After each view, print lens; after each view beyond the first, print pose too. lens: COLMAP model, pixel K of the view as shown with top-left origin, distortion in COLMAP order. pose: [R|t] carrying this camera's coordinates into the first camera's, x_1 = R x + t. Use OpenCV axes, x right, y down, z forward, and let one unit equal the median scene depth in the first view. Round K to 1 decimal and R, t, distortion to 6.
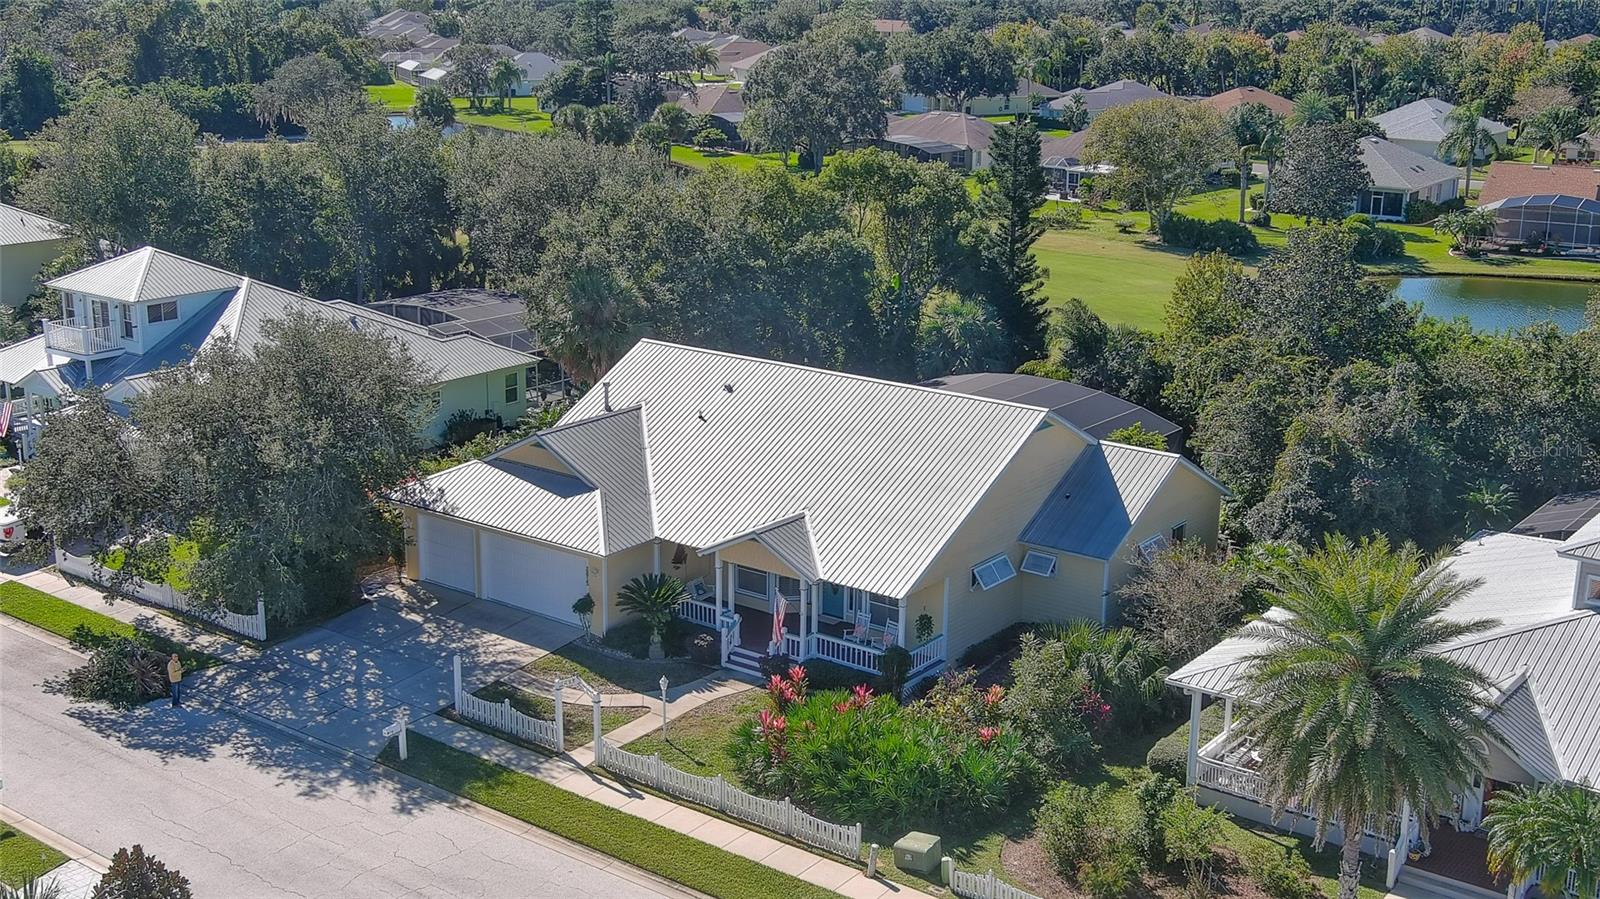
lens RADIAL K [[1811.2, 0, 800.0], [0, 1811.2, 449.5], [0, 0, 1]] dist [0.057968, -0.144149]
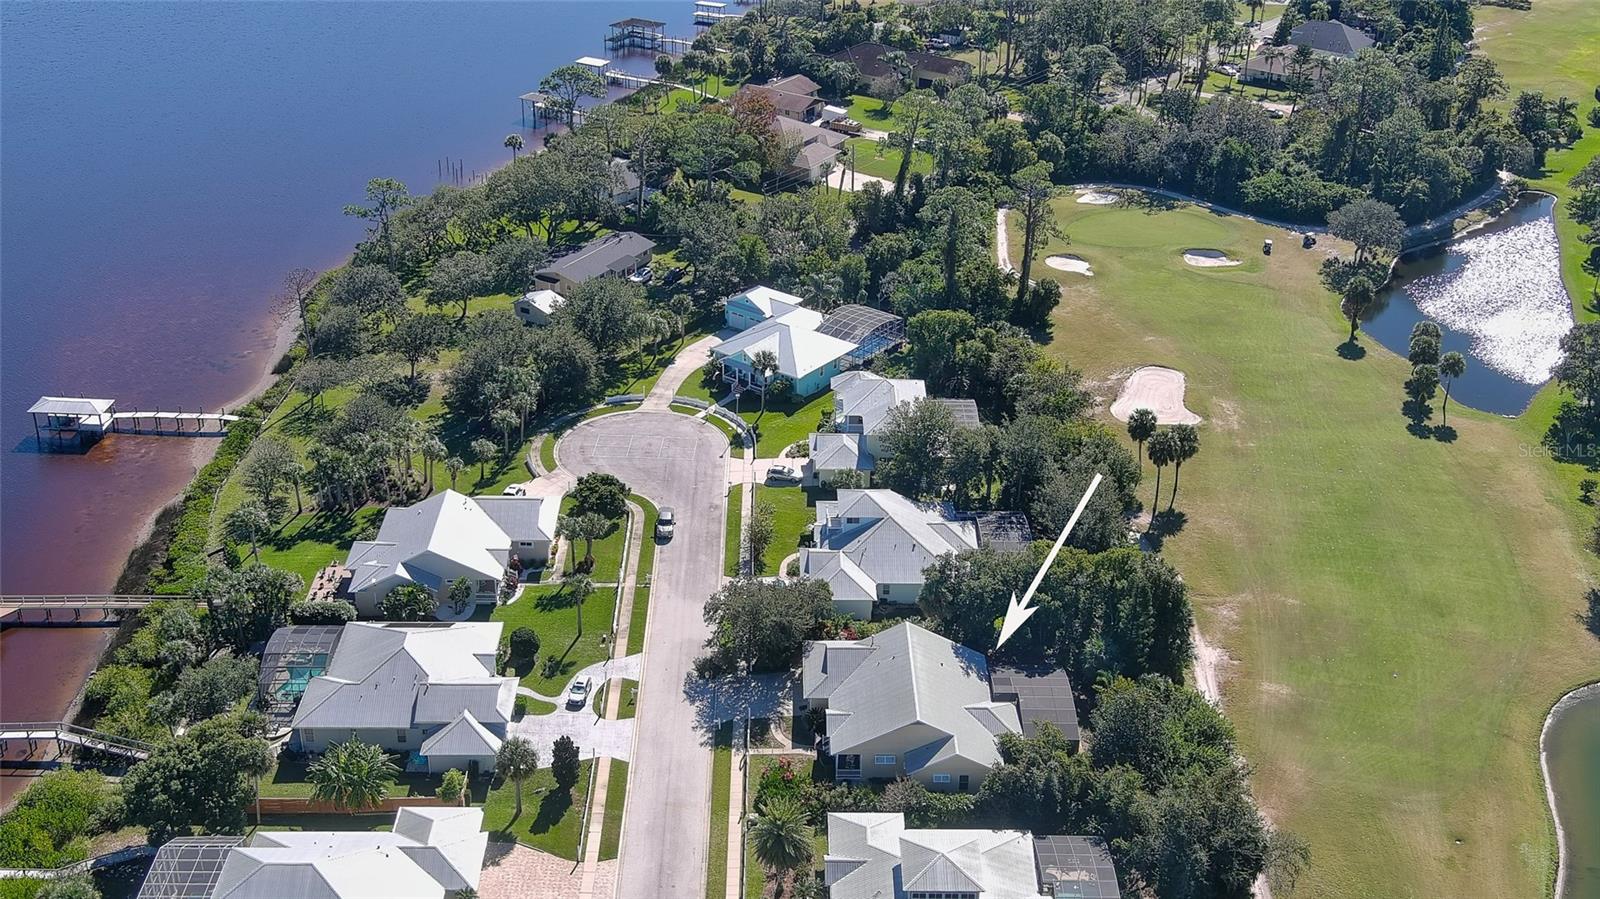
lens RADIAL K [[1811.2, 0, 800.0], [0, 1811.2, 449.5], [0, 0, 1]] dist [0.057968, -0.144149]
pose [[0.611677, 0.359980, -0.704462, 1.929200], [-0.214727, 0.932593, 0.290109, -1.242707], [0.761409, -0.026186, 0.647743, -1.050896]]
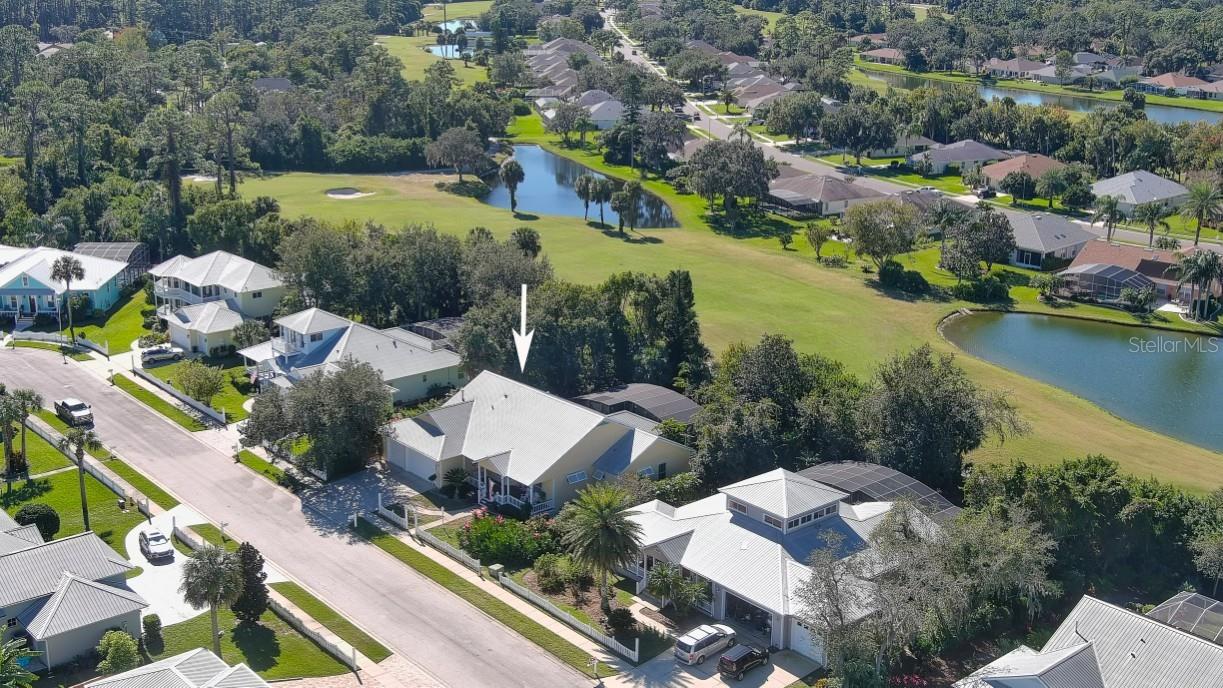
lens RADIAL K [[1384.5, 0, 611.5], [0, 1384.5, 344.0], [0, 0, 1]] dist [0.057968, -0.144149]
pose [[0.977939, 0.058222, -0.200615, 0.542756], [-0.054014, 0.998191, 0.026388, -0.182371], [0.201789, -0.014969, 0.979315, -0.980177]]
